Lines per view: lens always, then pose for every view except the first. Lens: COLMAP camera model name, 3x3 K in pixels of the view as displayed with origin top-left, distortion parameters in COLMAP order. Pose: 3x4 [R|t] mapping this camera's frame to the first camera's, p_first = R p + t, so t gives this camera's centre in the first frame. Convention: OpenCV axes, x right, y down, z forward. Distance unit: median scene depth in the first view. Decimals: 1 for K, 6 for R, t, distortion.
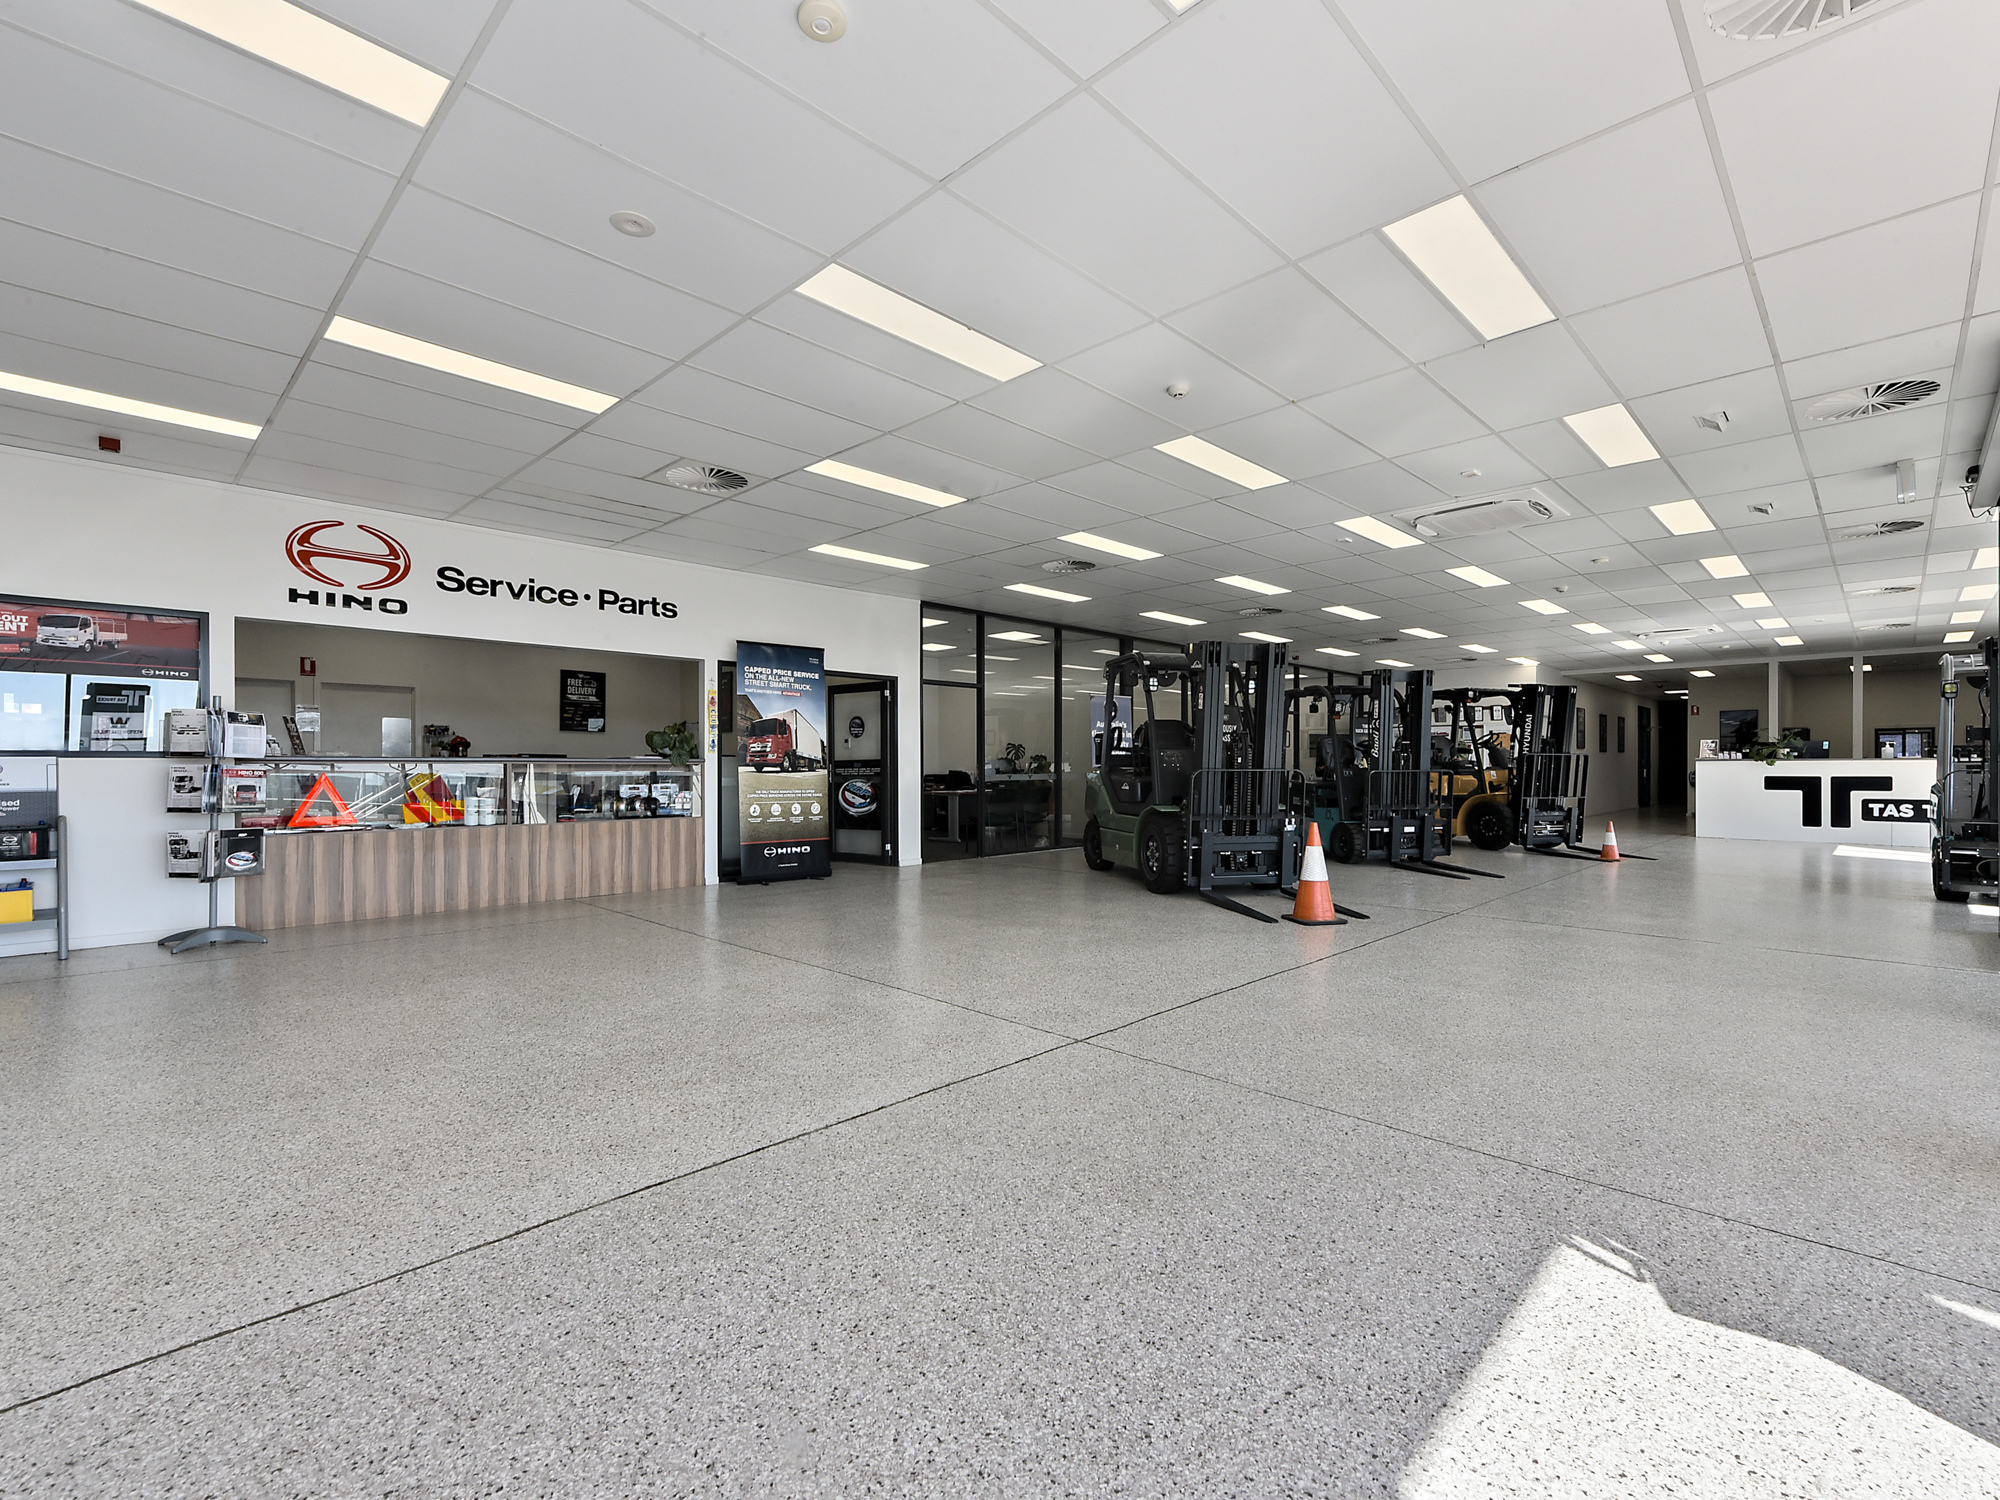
lens RADIAL K [[905.0, 0, 1004.0], [0, 905.0, 770.7], [0, 0, 1]] dist [0.004360, 0.000118]
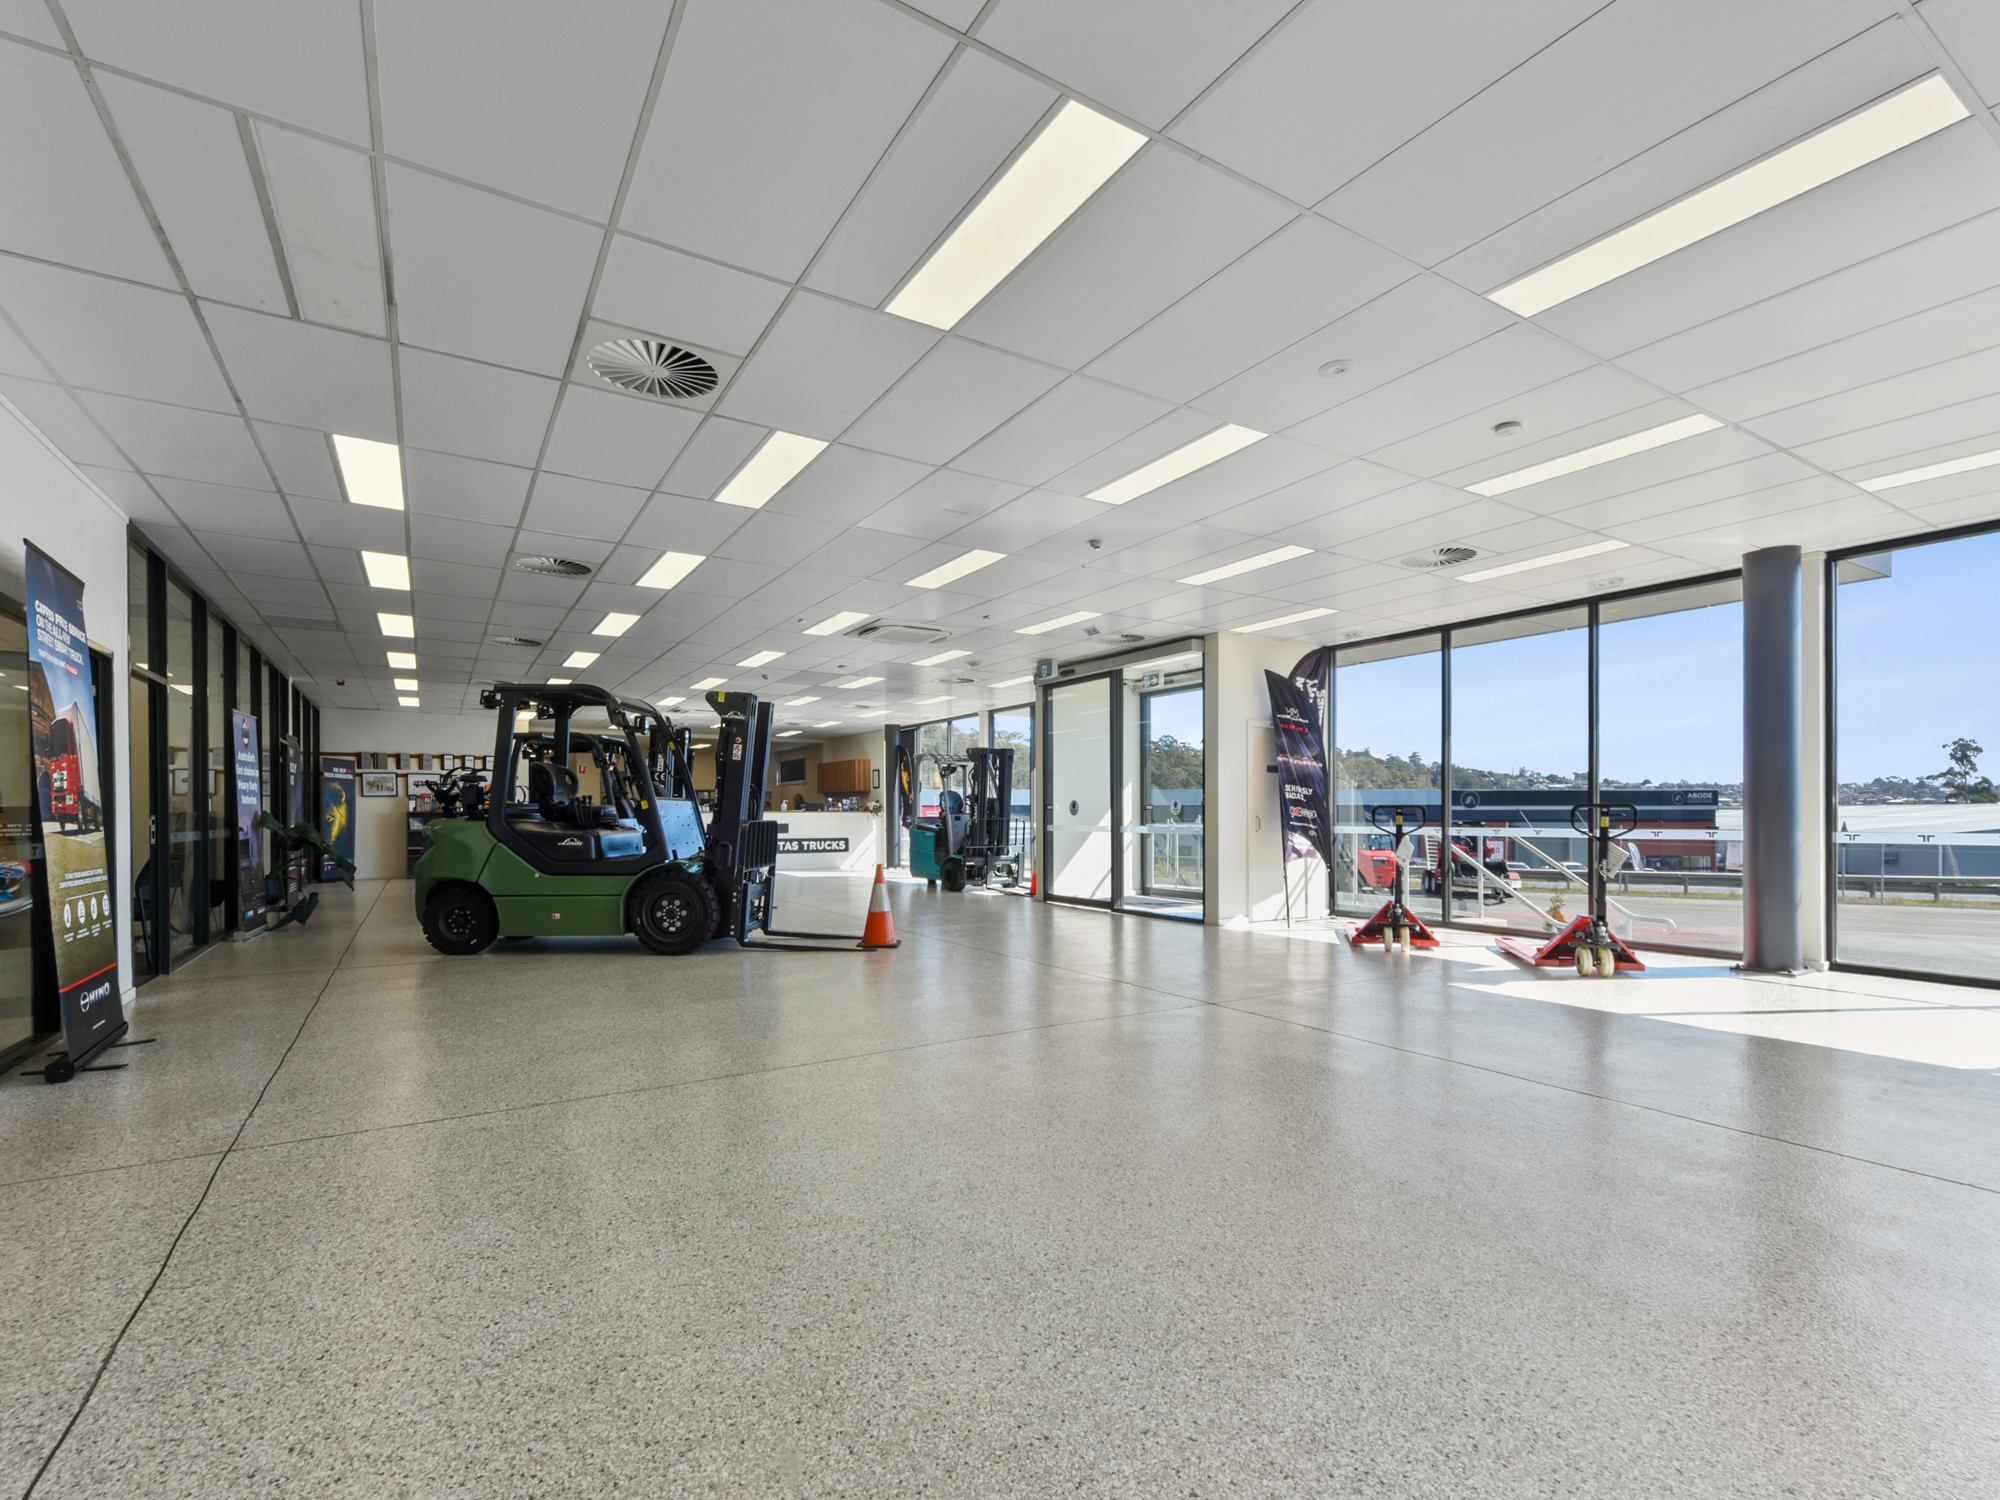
lens RADIAL K [[931.7, 0, 1009.4], [0, 931.7, 814.4], [0, 0, 1]] dist [0.017409, 0.000097]
pose [[0.234170, 0.001333, 0.972195, -0.422488], [0.004769, 0.999985, -0.002519, -0.002638], [-0.972184, 0.005226, 0.234160, 0.280187]]
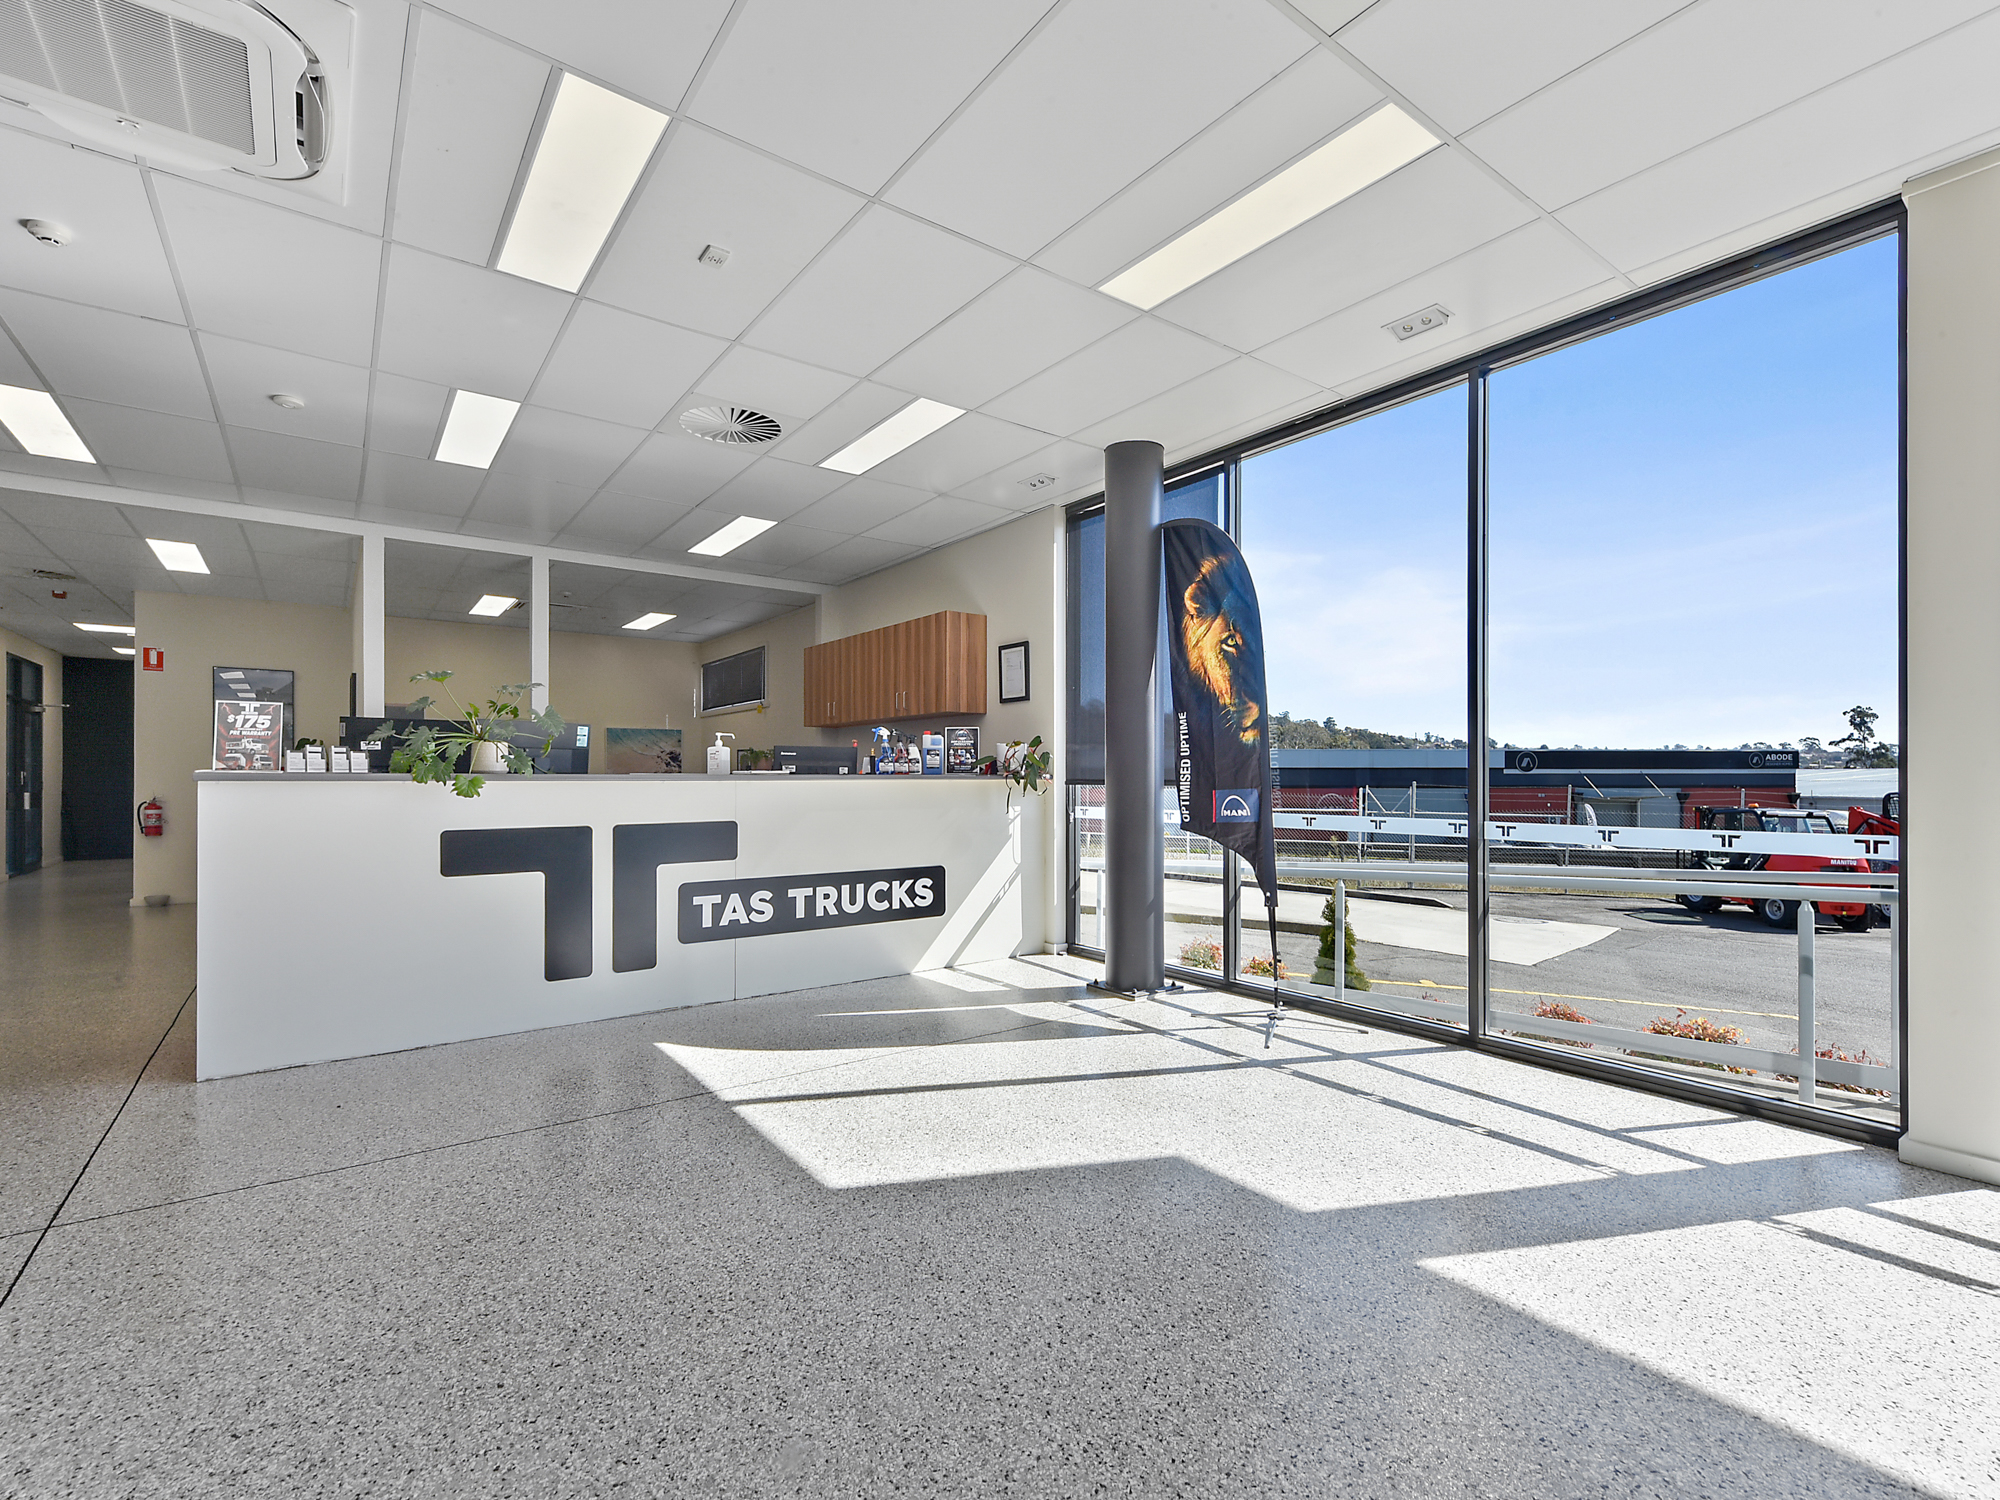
lens RADIAL K [[905.0, 0, 1004.0], [0, 905.0, 770.7], [0, 0, 1]] dist [0.004360, 0.000118]
pose [[0.149734, 0.009326, 0.988682, 0.598866], [0.005148, 0.999935, -0.010212, -0.010444], [-0.988713, 0.006619, 0.149676, 0.811452]]
